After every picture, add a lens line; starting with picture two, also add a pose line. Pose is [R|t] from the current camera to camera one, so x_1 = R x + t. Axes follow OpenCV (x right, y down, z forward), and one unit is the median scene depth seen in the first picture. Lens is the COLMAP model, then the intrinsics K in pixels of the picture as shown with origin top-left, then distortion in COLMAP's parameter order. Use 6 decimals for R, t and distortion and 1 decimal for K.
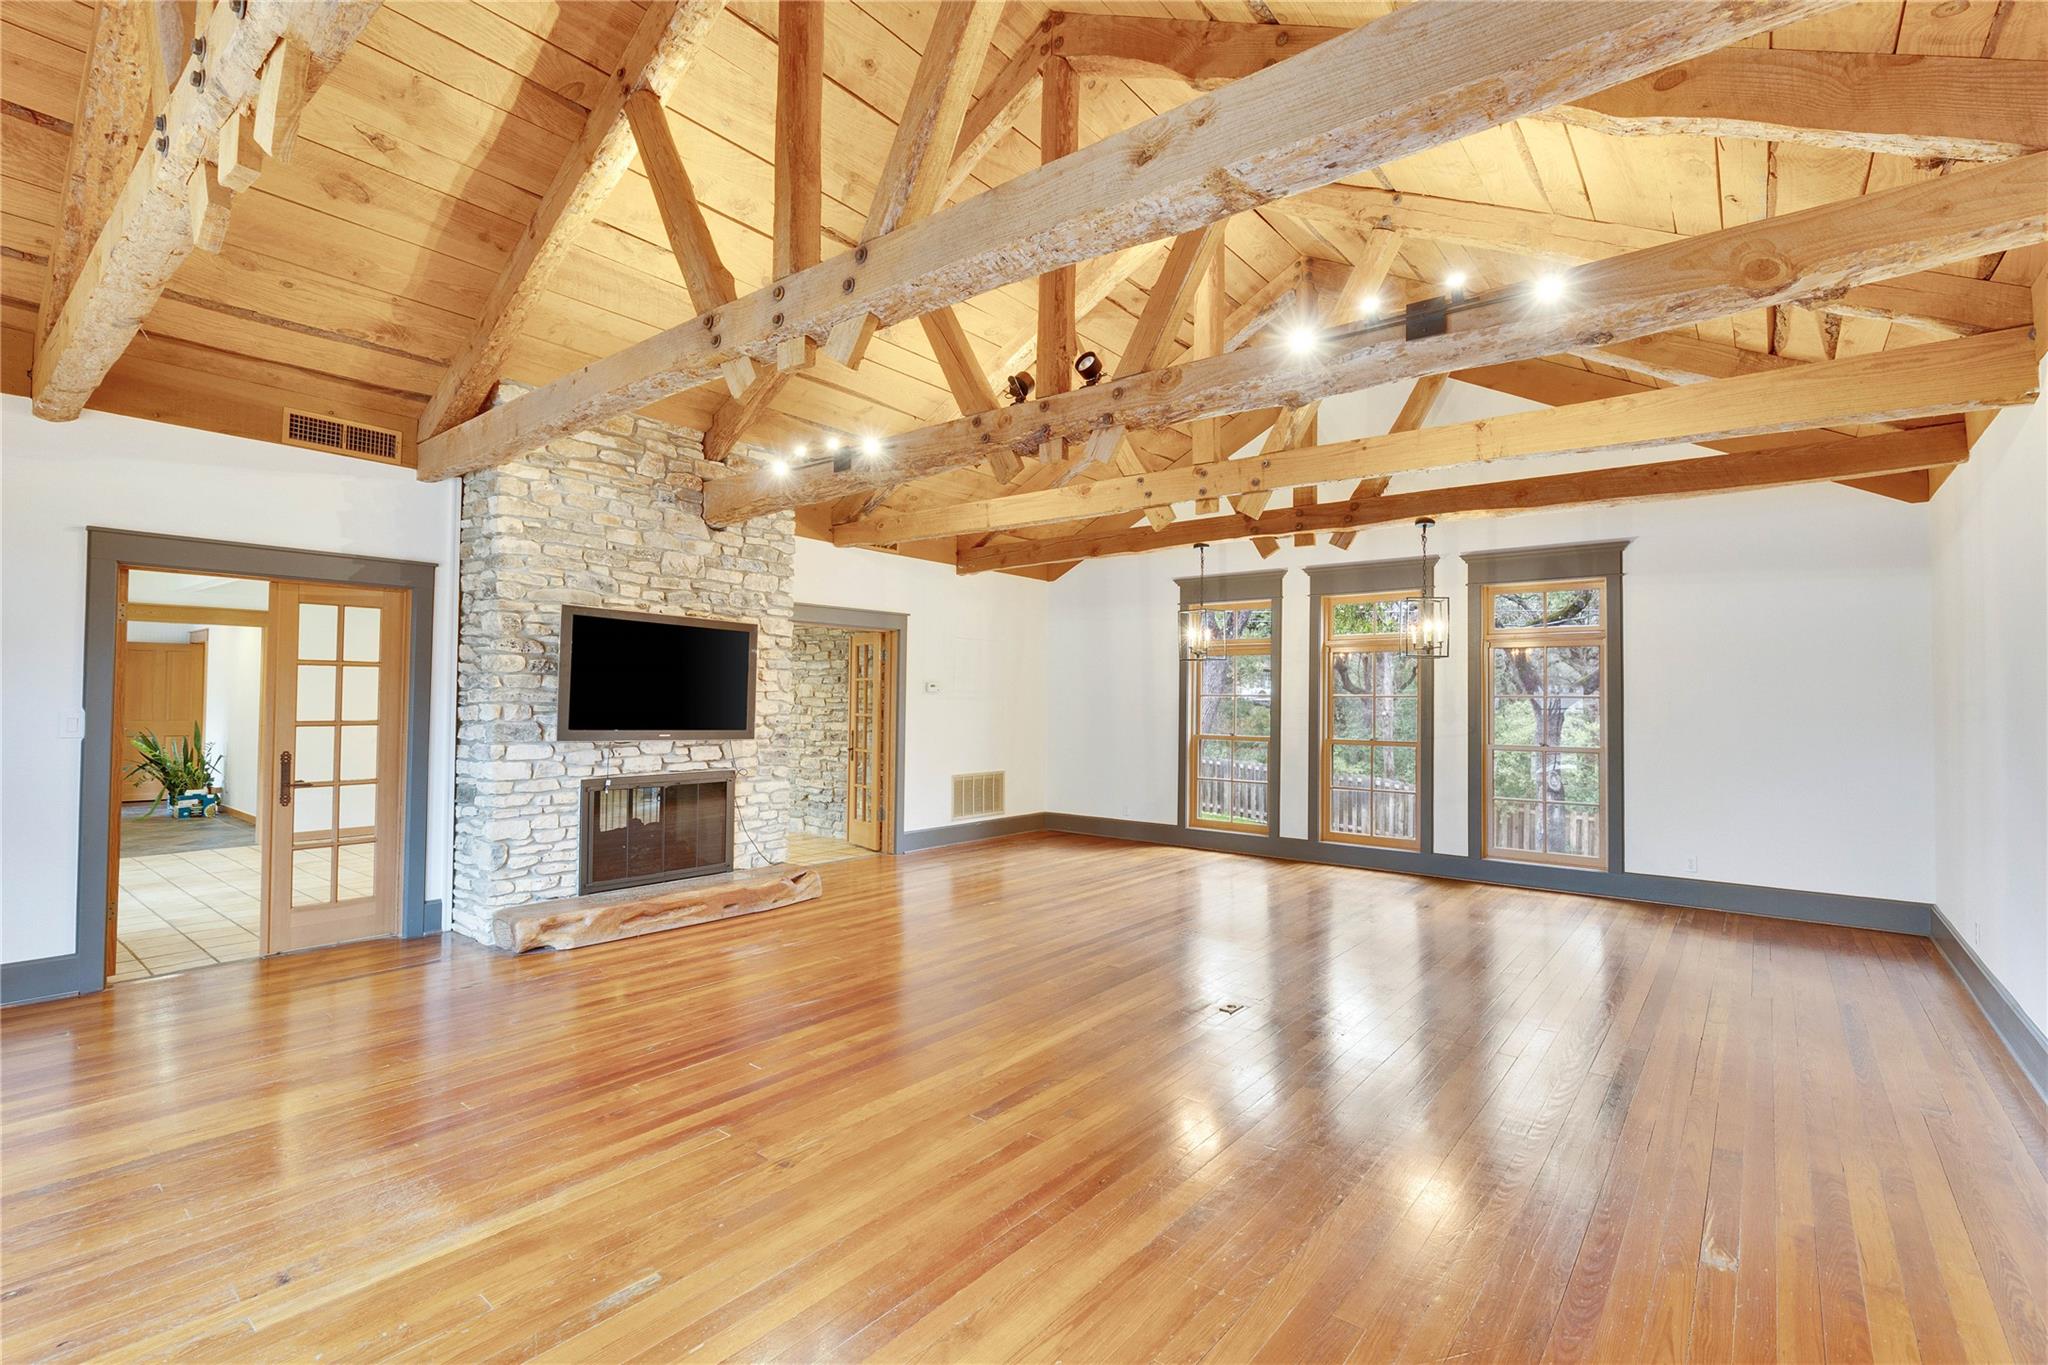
lens RADIAL K [[898.3, 0, 1037.2], [0, 898.3, 681.4], [0, 0, 1]] dist [0.001550, -0.000512]
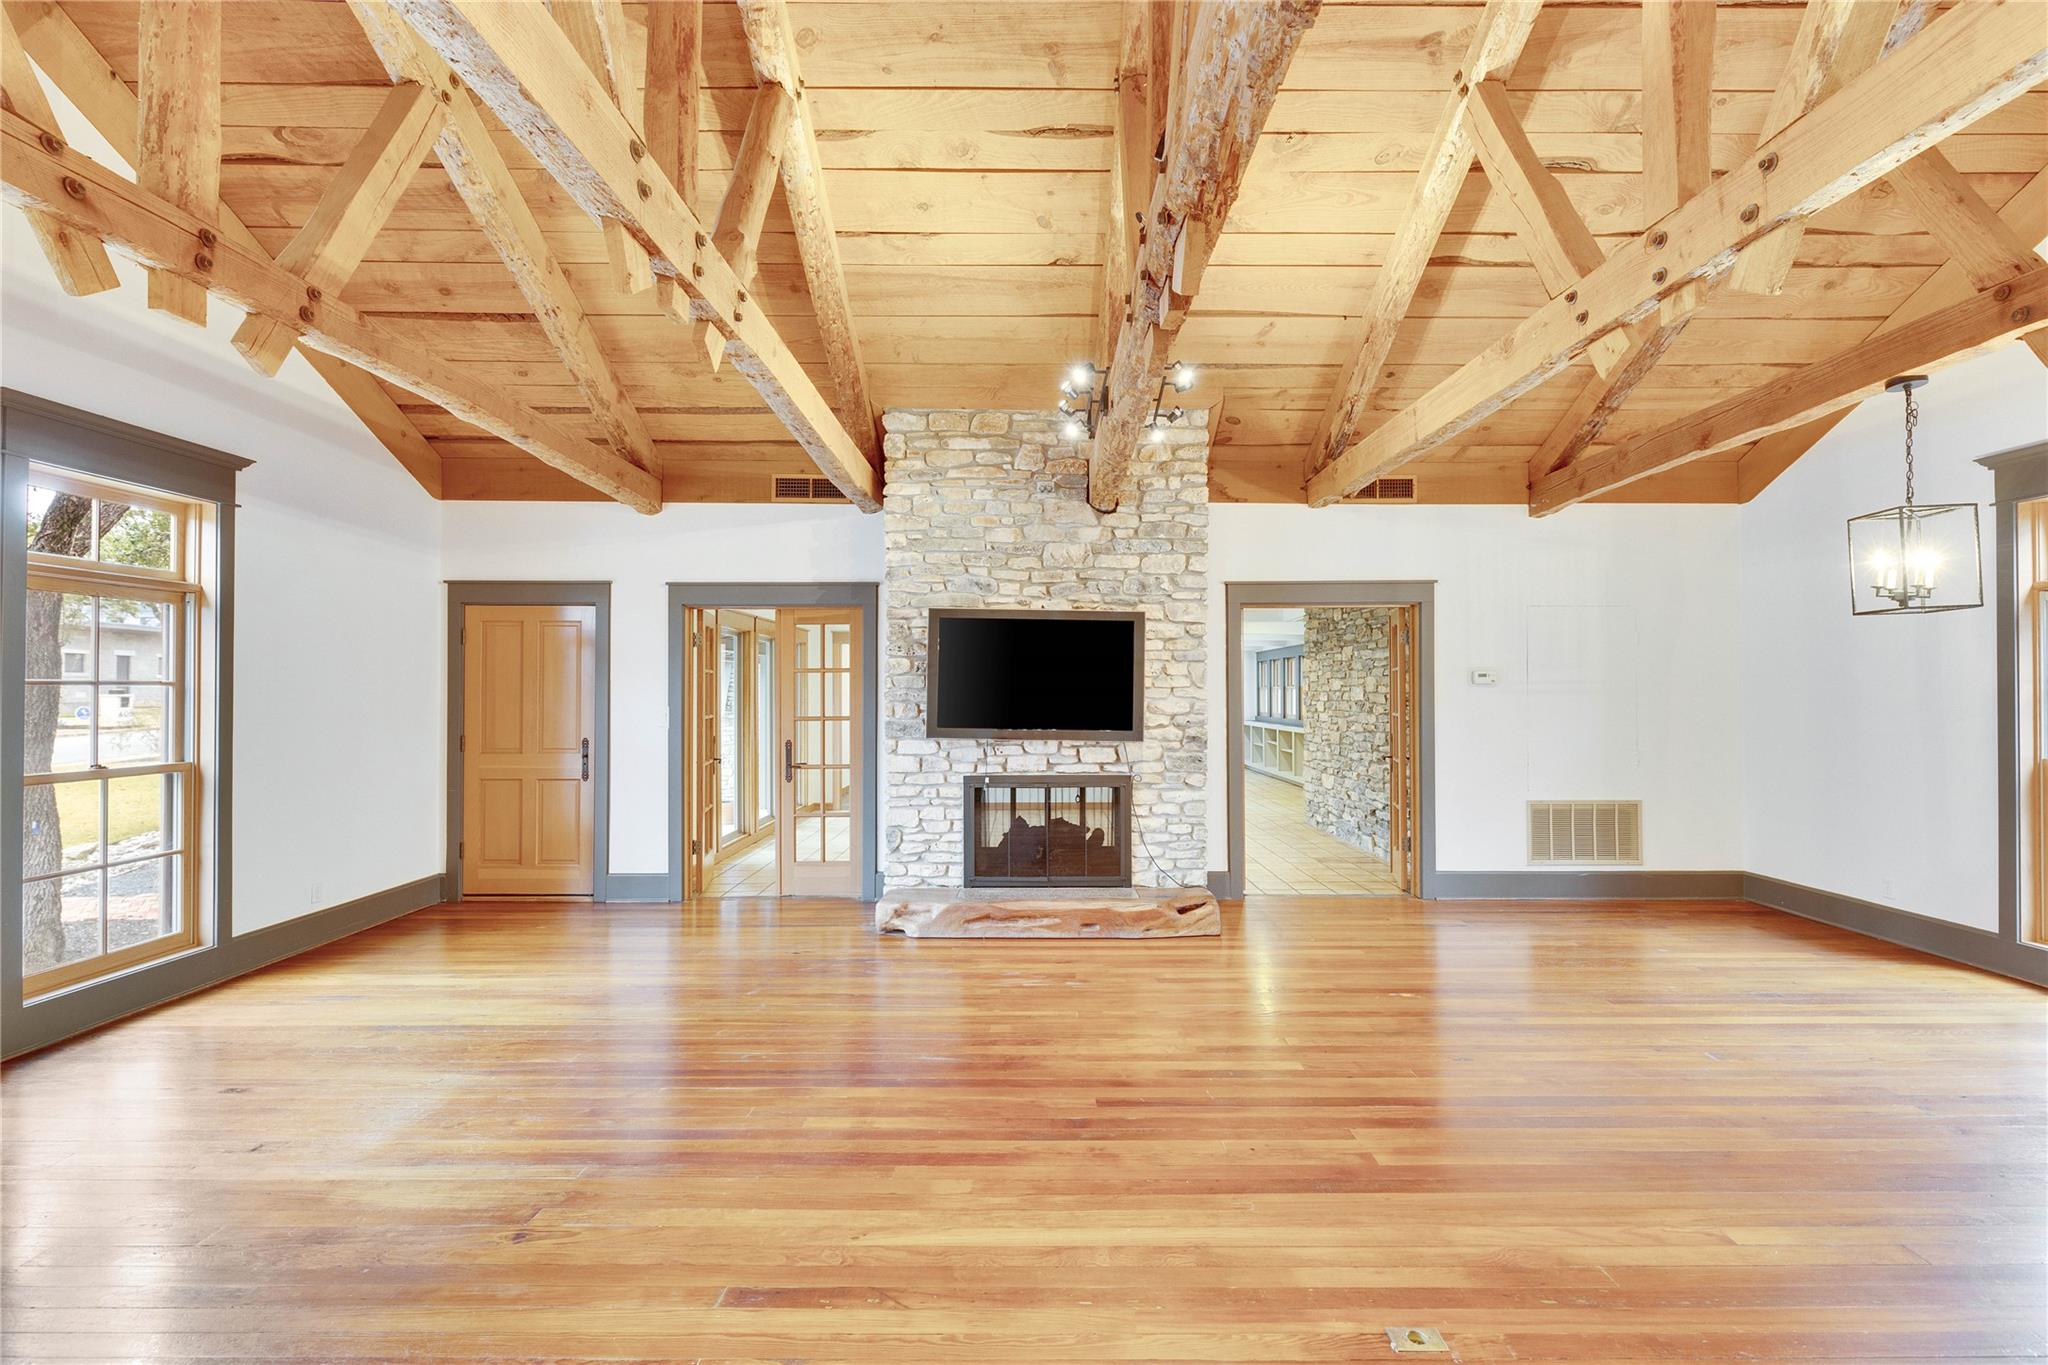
lens RADIAL K [[898.3, 0, 1037.2], [0, 898.3, 681.4], [0, 0, 1]] dist [0.001550, -0.000512]
pose [[0.632208, -0.020247, -0.774534, 0.344172], [0.024099, 0.999689, -0.006462, 0.009294], [0.774424, -0.014580, 0.632499, 0.405601]]
